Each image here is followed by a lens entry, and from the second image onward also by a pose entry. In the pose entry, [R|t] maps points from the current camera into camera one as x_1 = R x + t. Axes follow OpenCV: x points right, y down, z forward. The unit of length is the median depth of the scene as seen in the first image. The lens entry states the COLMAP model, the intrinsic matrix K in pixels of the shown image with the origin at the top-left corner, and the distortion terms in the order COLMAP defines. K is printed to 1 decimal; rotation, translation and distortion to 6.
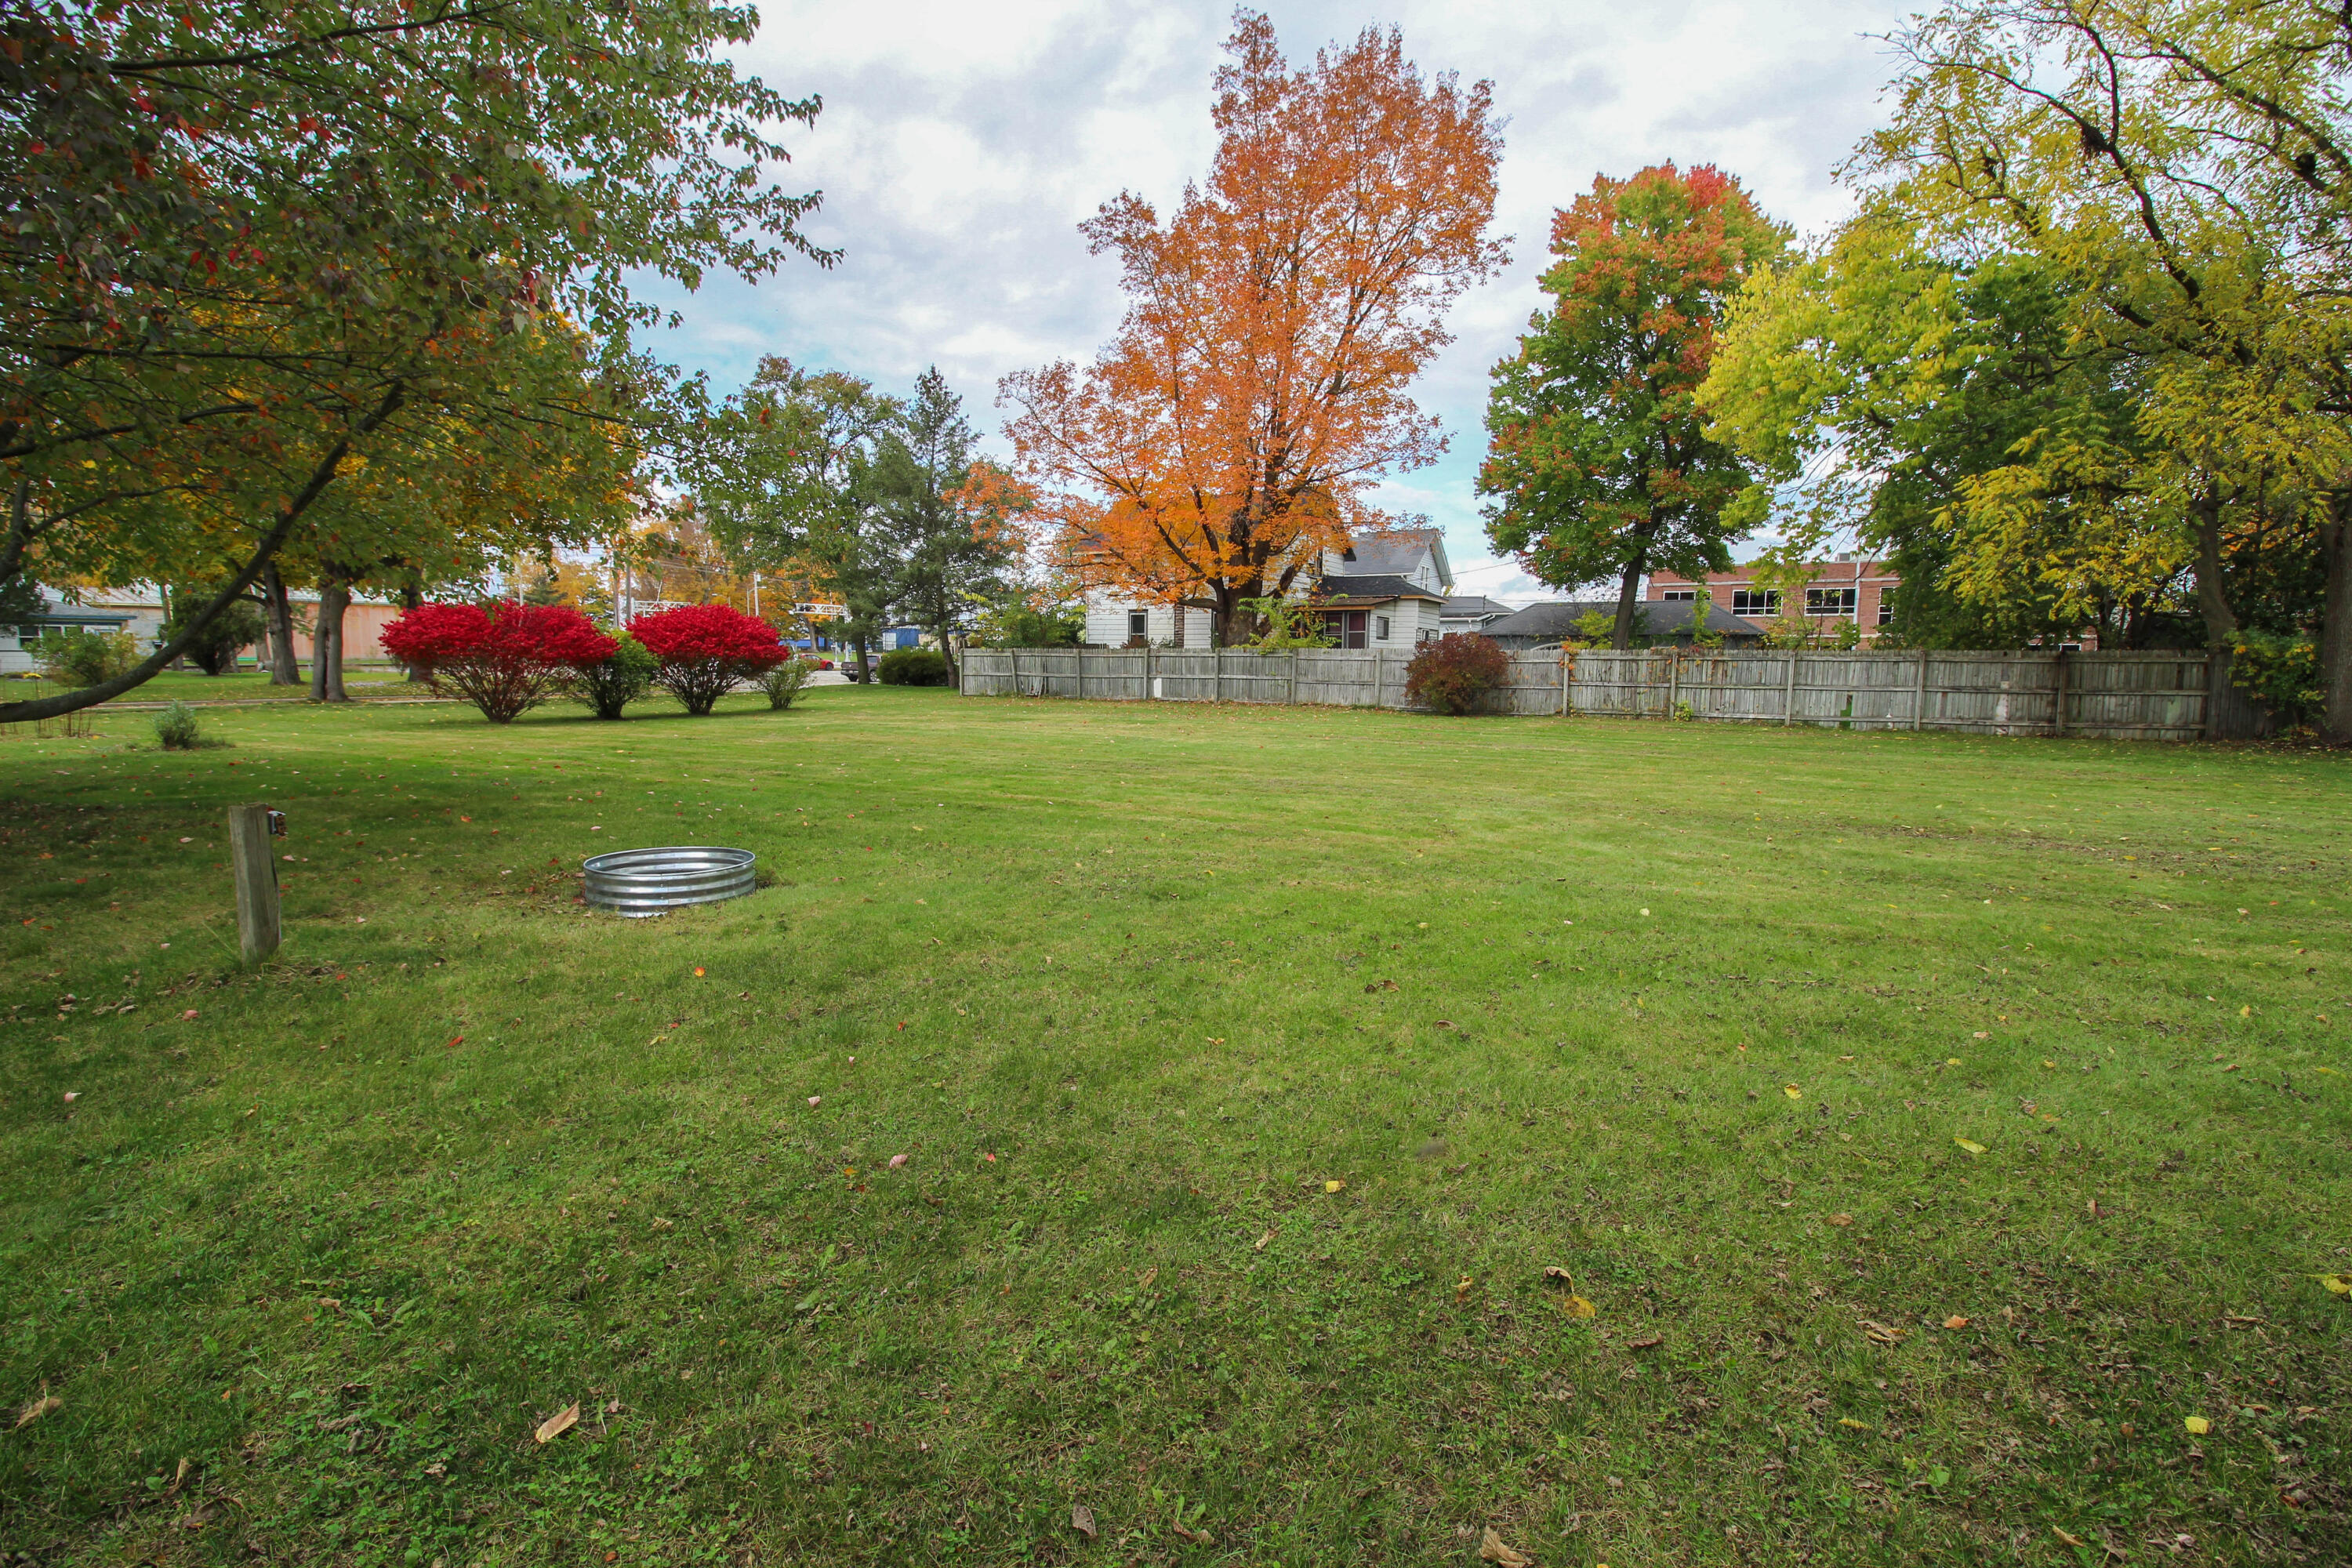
lens RADIAL K [[1081.0, 0, 1176.0], [0, 1081.0, 784.0], [0, 0, 1]] dist [0.008017, -0.020139]
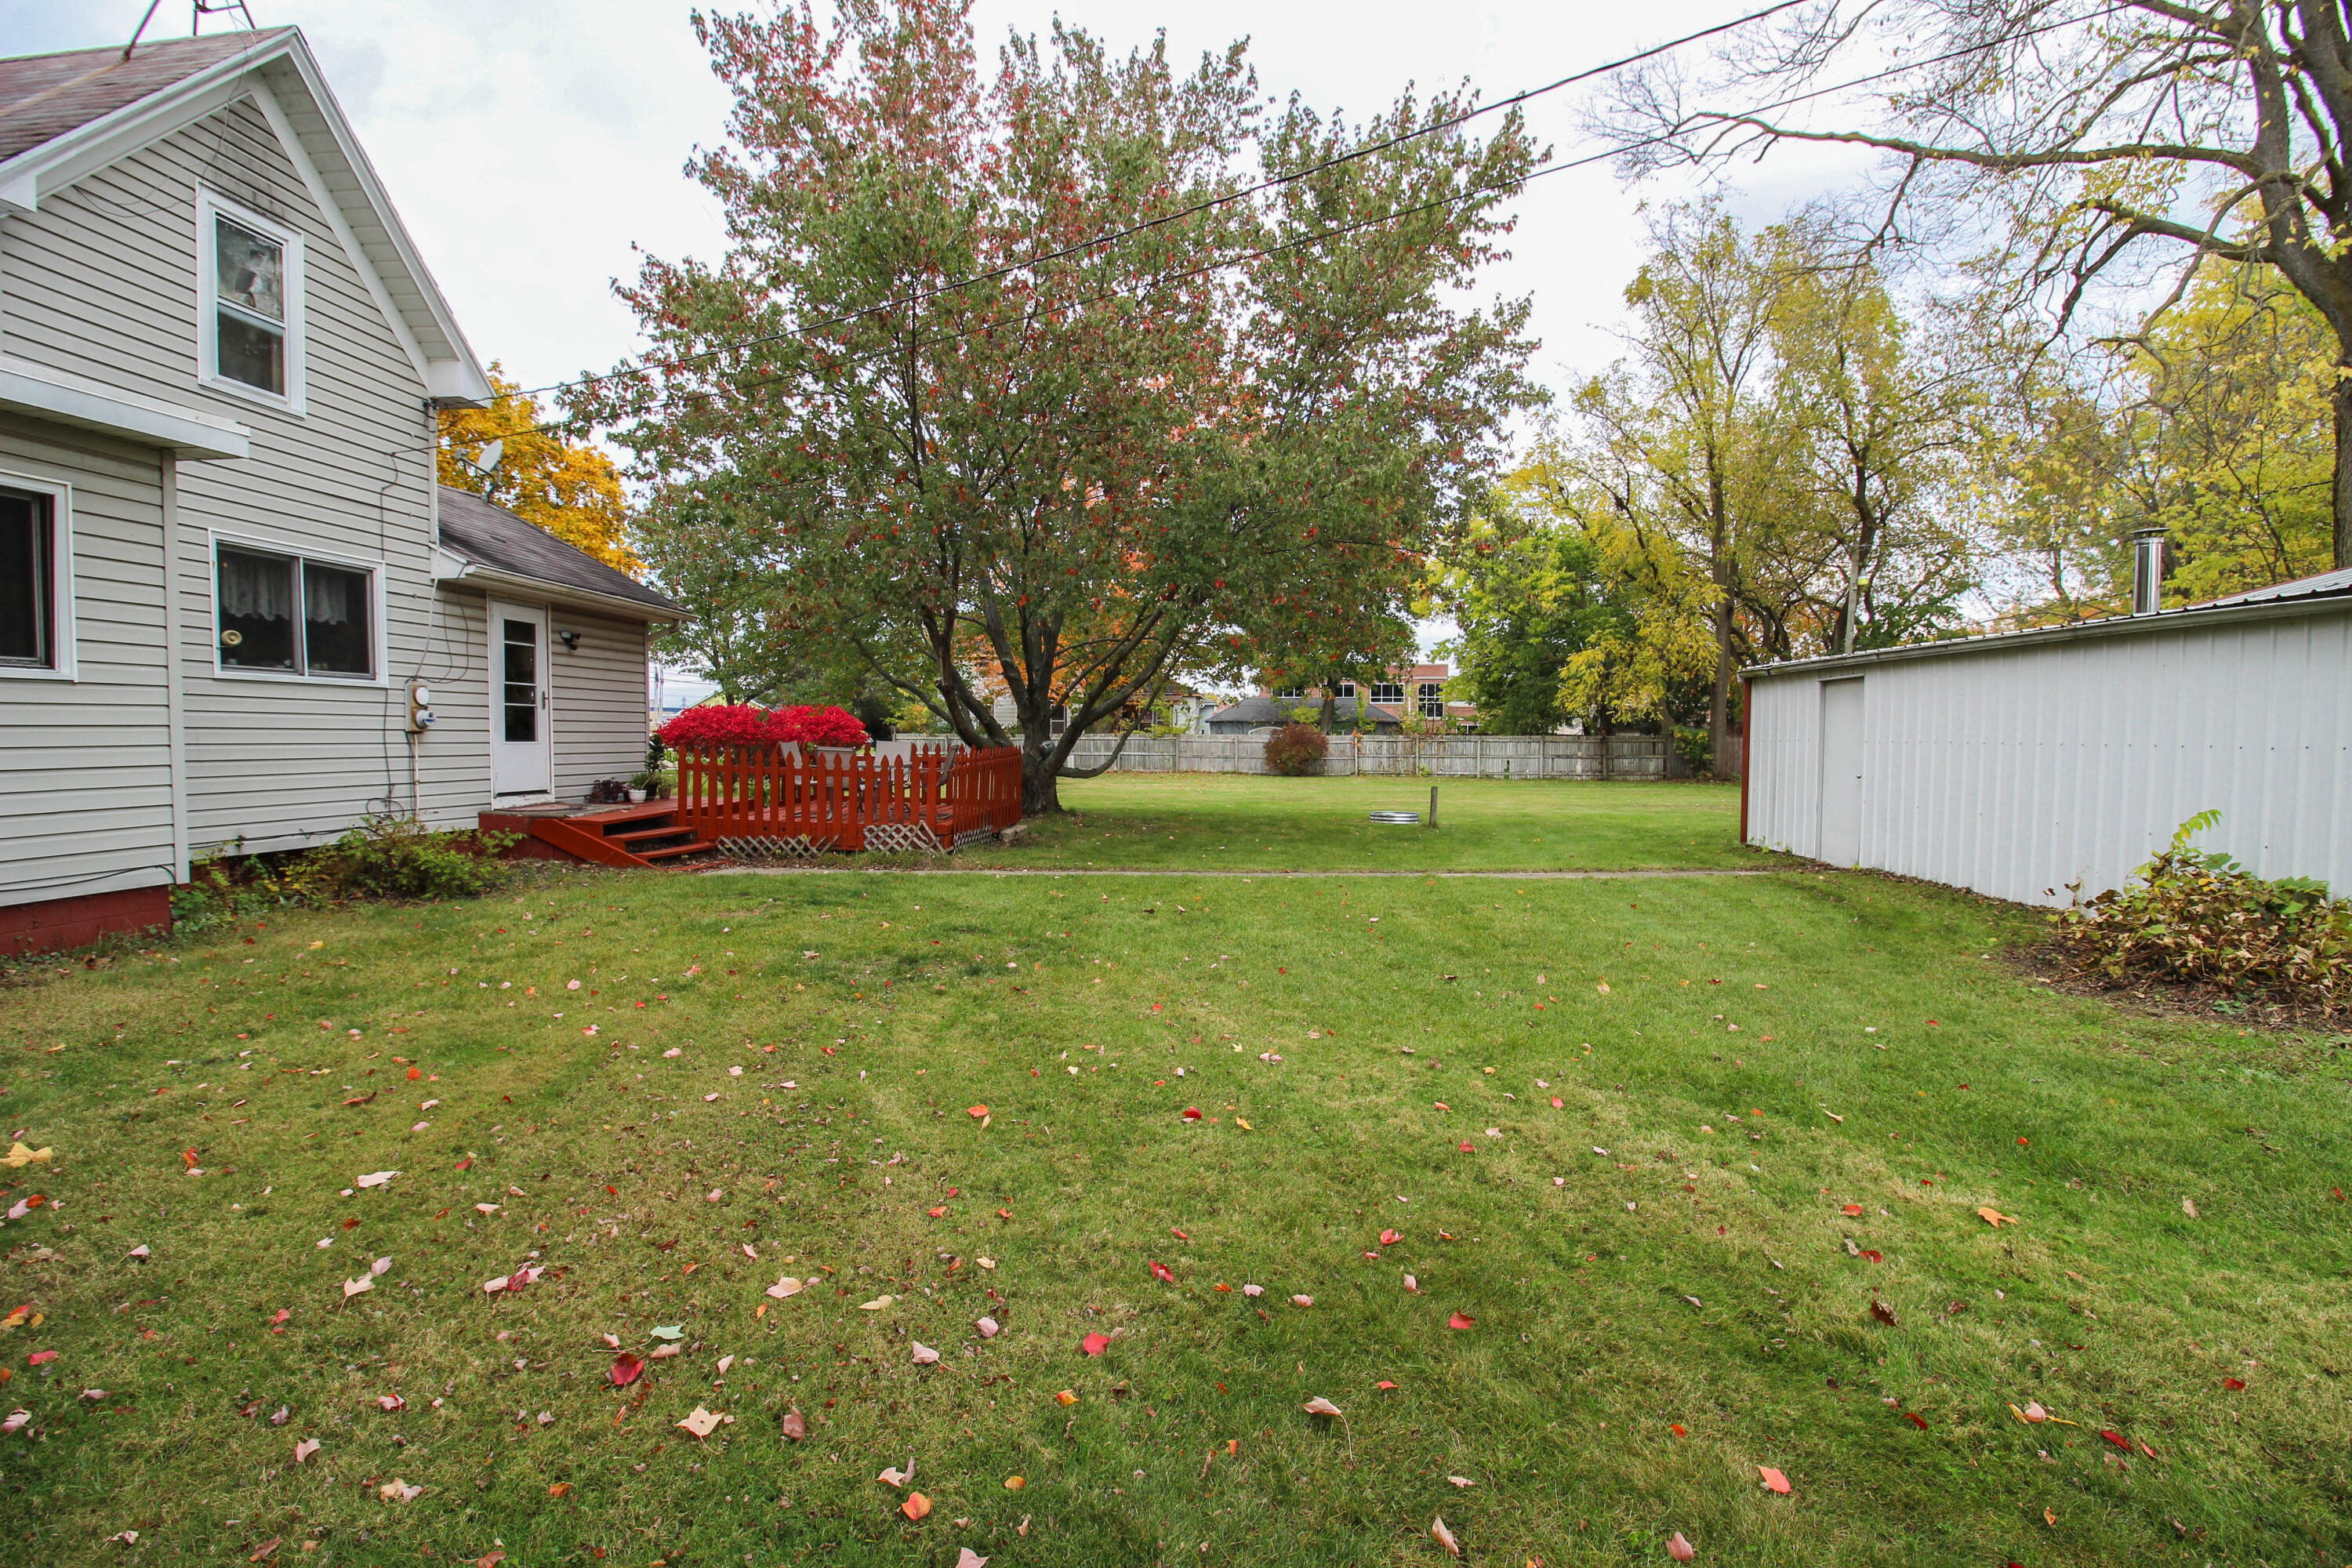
lens RADIAL K [[1096.1, 0, 1168.1], [0, 1096.1, 776.0], [0, 0, 1]] dist [0.015939, -0.017135]
pose [[0.922403, -0.017951, 0.385811, -0.446305], [0.047081, 0.996696, -0.066188, 0.028502], [-0.383348, 0.079217, 0.920201, -0.346104]]
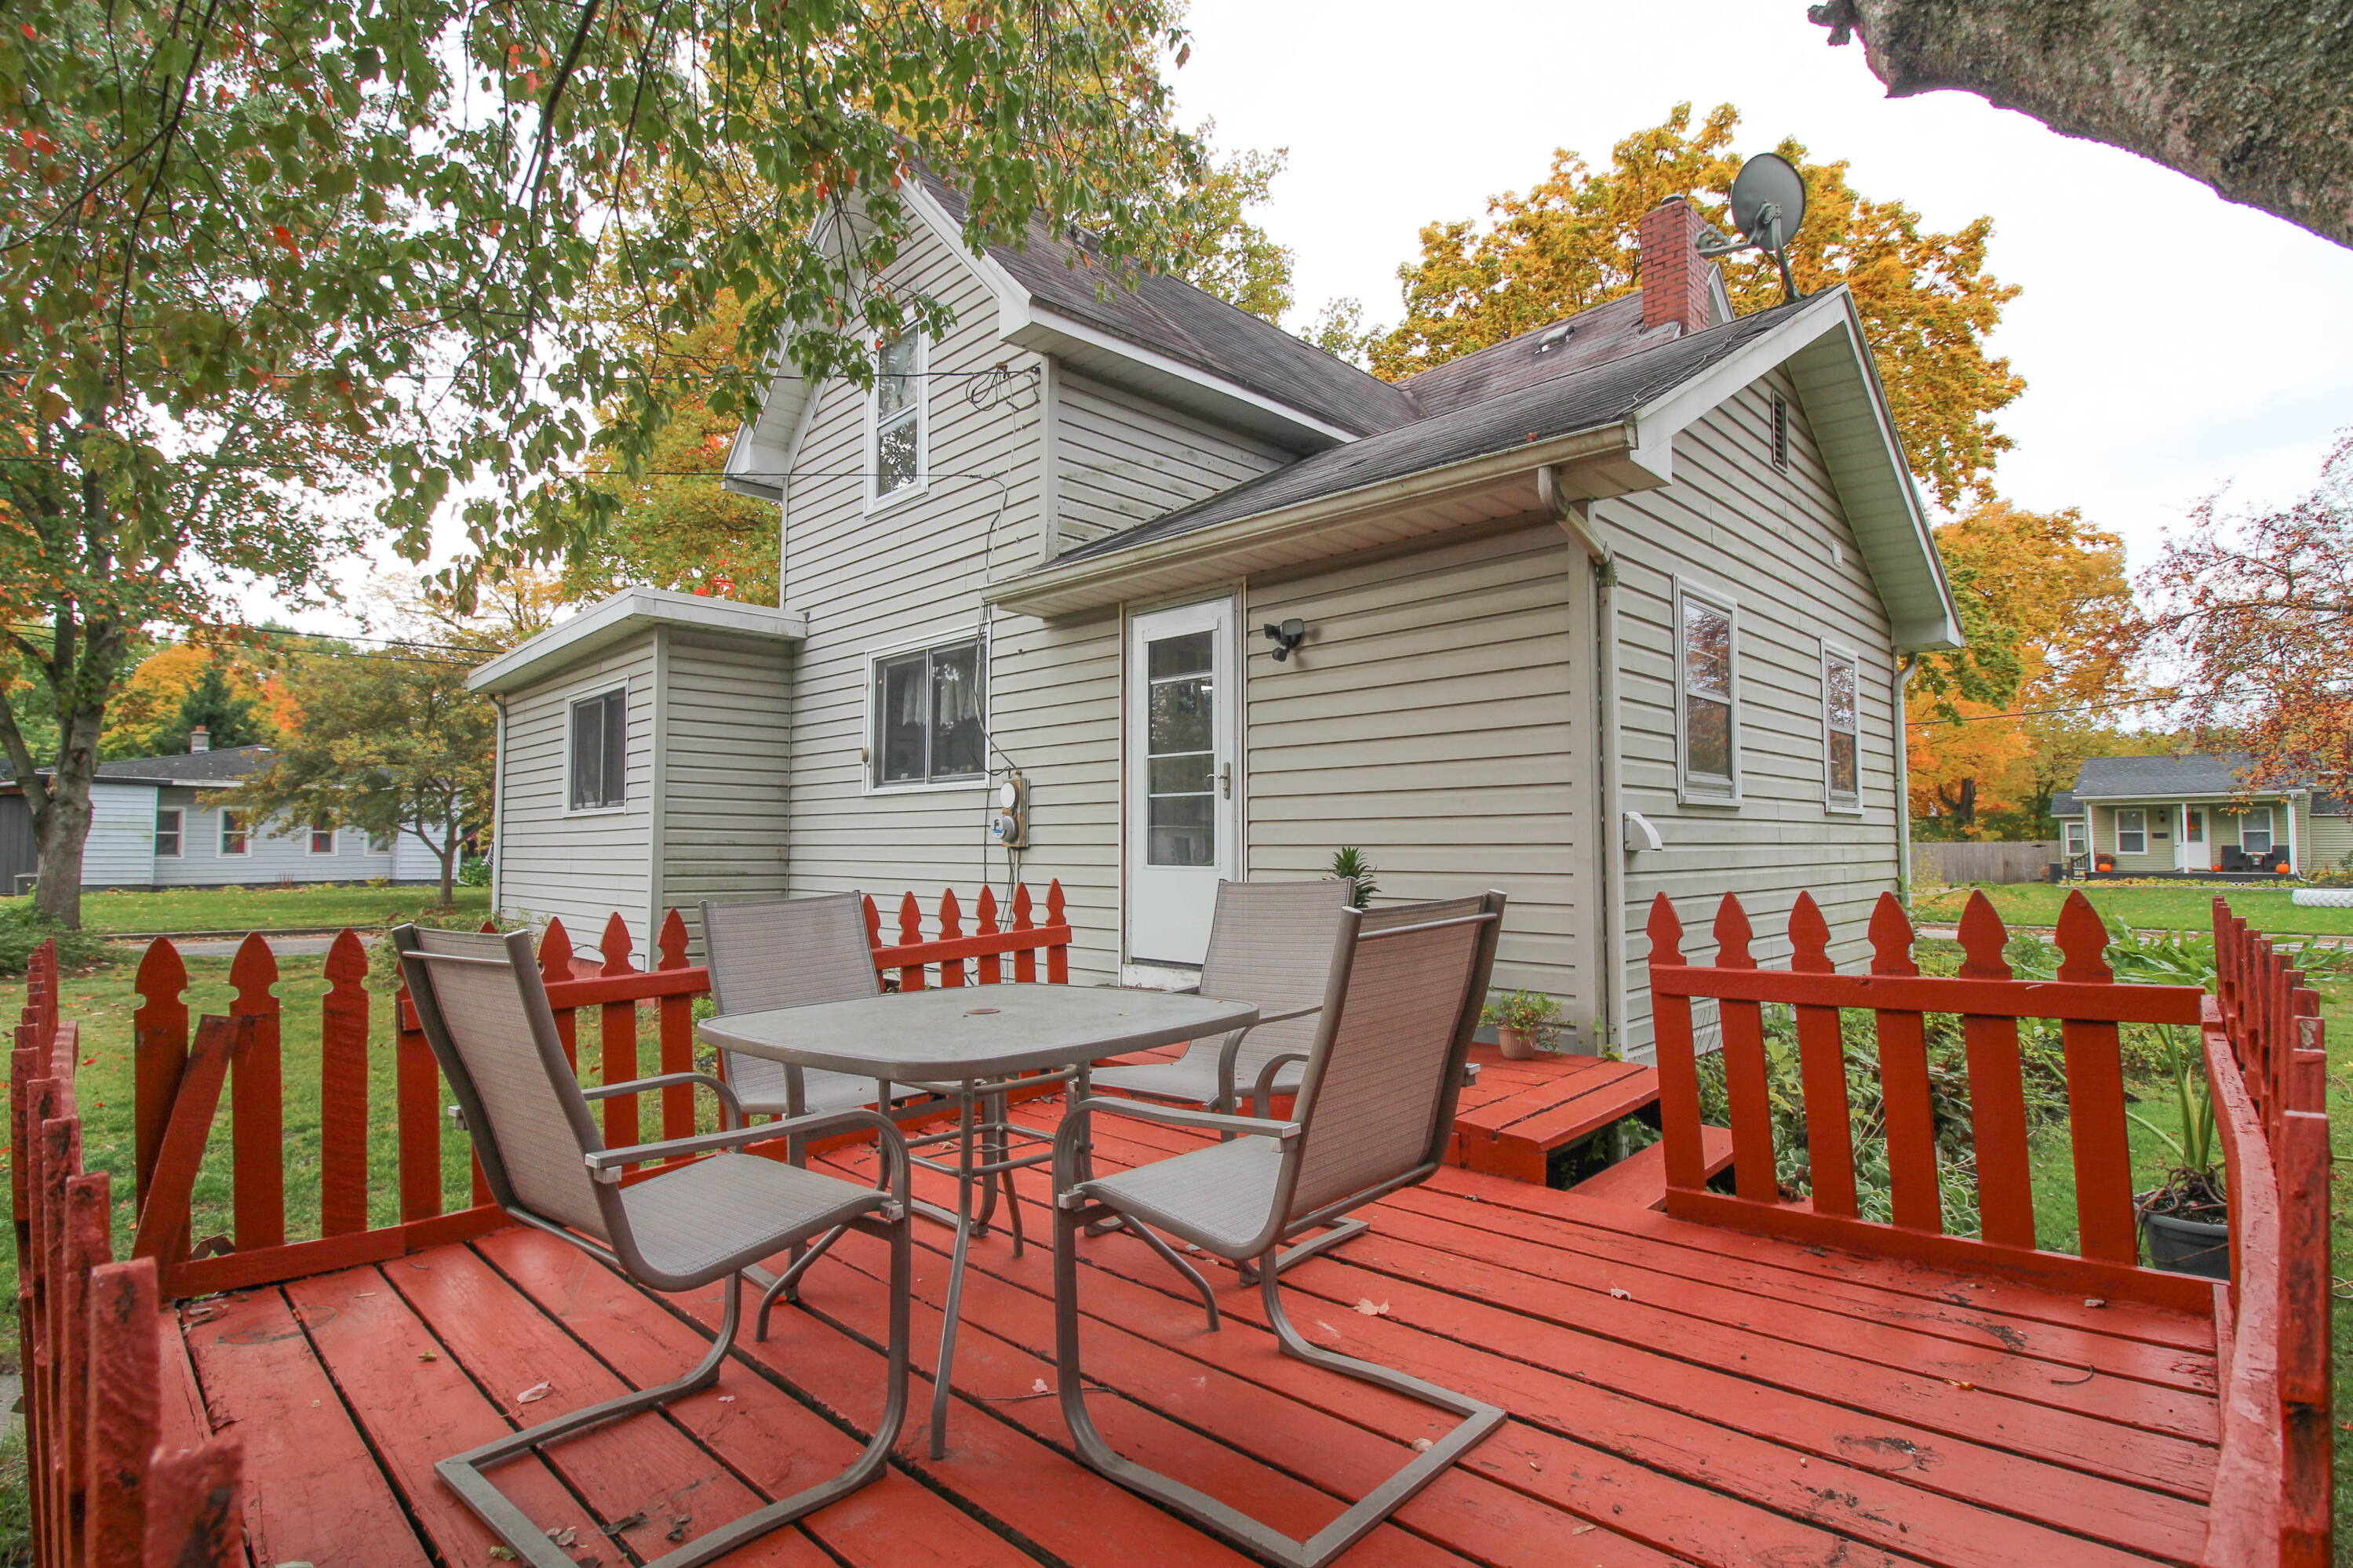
lens RADIAL K [[1126.5, 0, 1176.5], [0, 1126.5, 784.0], [0, 0, 1]] dist [0.015550, -0.020572]
pose [[-0.285168, -0.064223, -0.956323, -0.314321], [-0.113070, 0.993040, -0.032972, -0.024759], [0.951785, 0.098729, -0.290445, 0.127485]]
